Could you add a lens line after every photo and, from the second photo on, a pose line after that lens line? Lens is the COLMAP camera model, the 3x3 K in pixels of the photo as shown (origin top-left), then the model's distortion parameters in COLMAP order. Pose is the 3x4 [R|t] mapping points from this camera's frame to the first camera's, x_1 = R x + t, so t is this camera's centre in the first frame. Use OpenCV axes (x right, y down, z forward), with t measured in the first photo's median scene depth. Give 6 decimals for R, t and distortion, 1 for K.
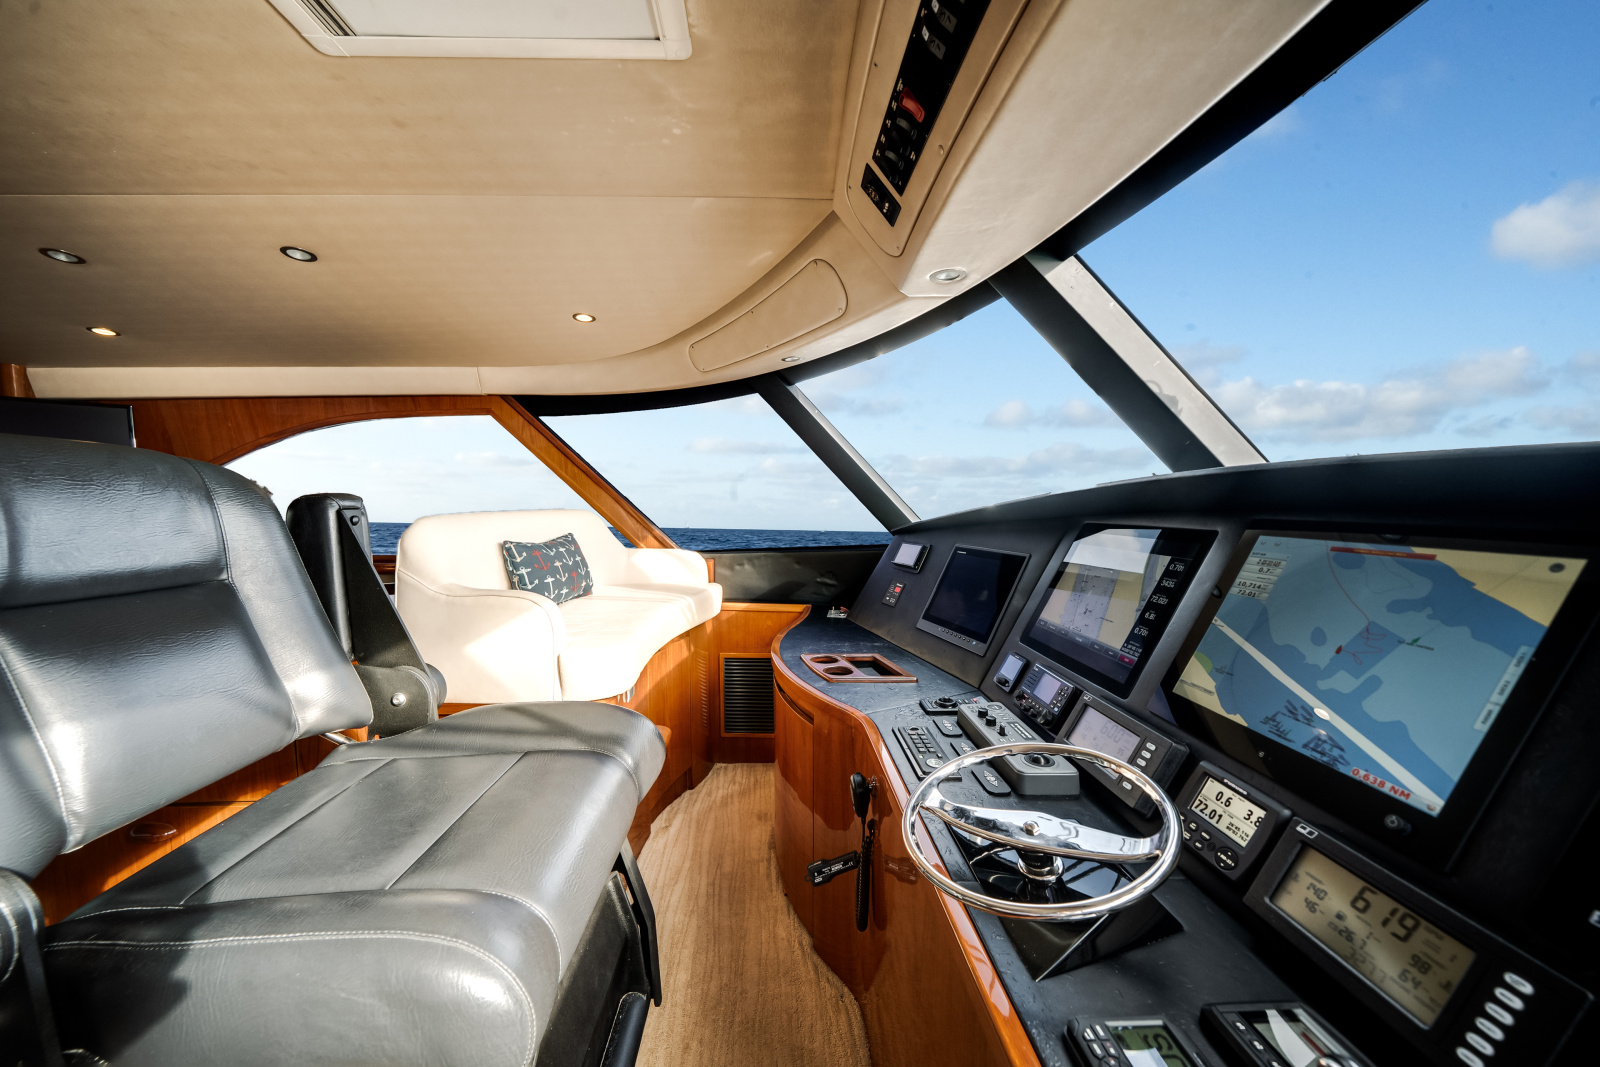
lens RADIAL K [[567.9, 0, 796.6], [0, 567.9, 495.2], [0, 0, 1]] dist [-0.000712, -0.000114]
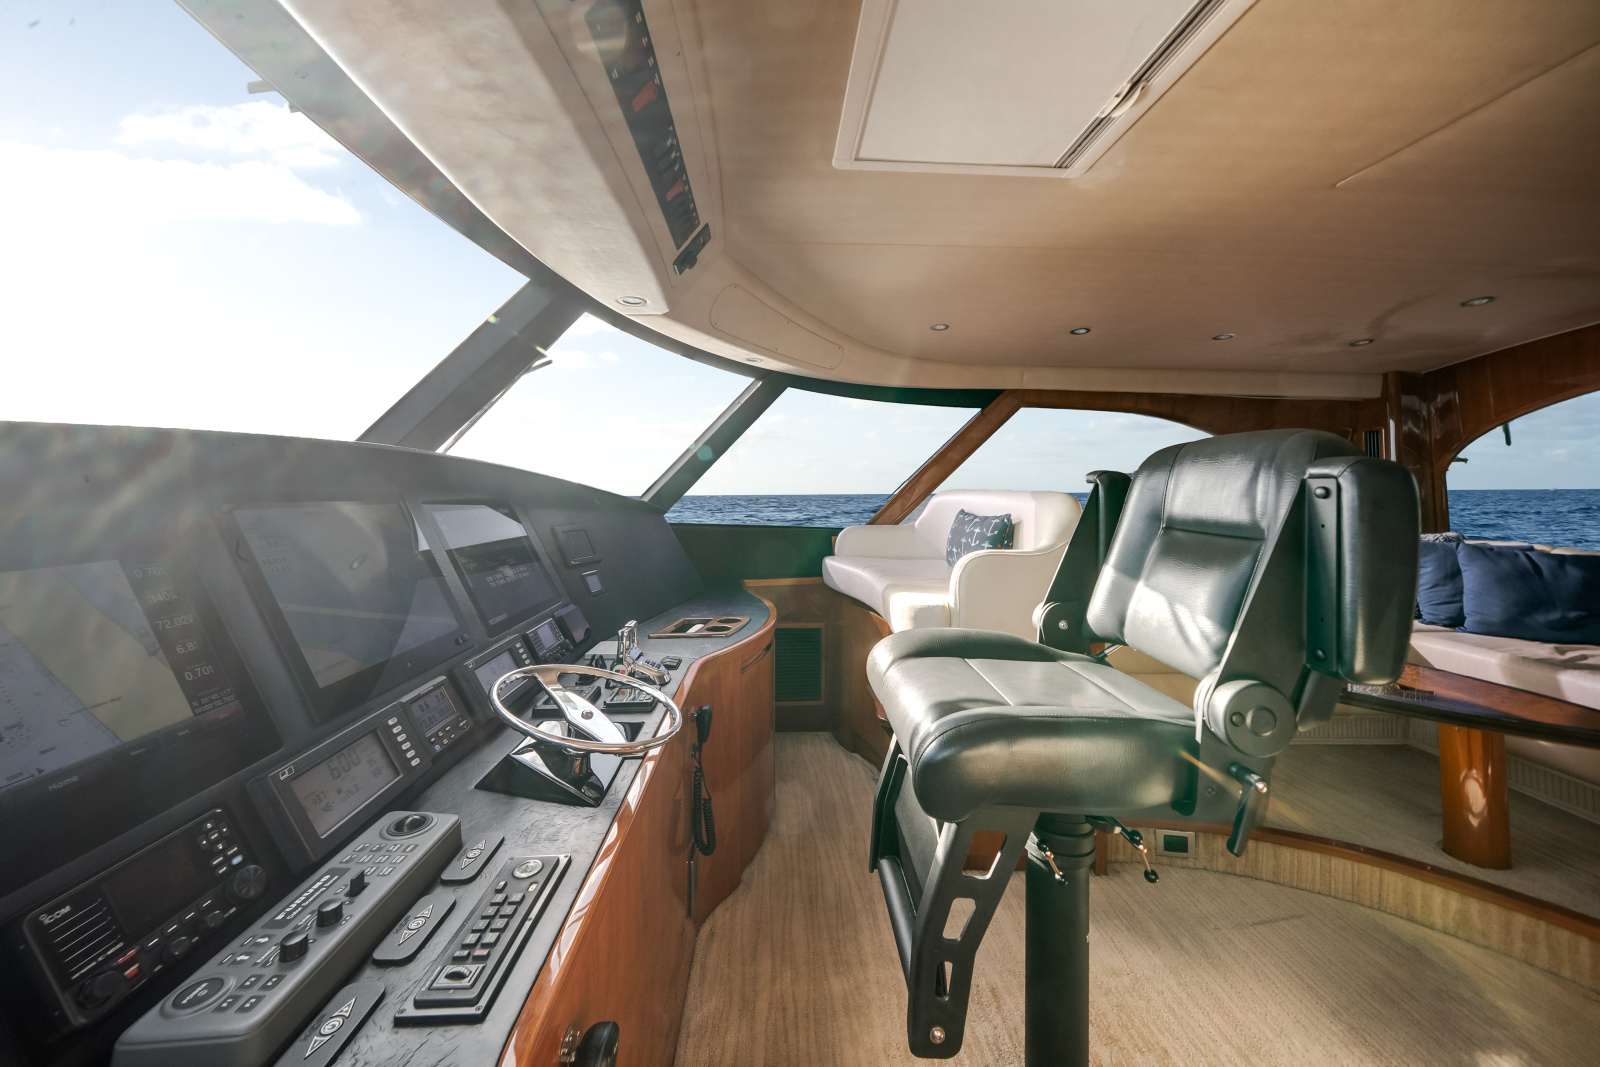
lens RADIAL K [[568.9, 0, 807.8], [0, 568.9, 465.6], [0, 0, 1]] dist [-0.000935, -0.000113]
pose [[-0.999998, 0.000425, -0.002044, -0.069840], [0.000508, 0.999155, -0.041091, 0.036947], [0.002025, -0.041092, -0.999153, 1.561596]]
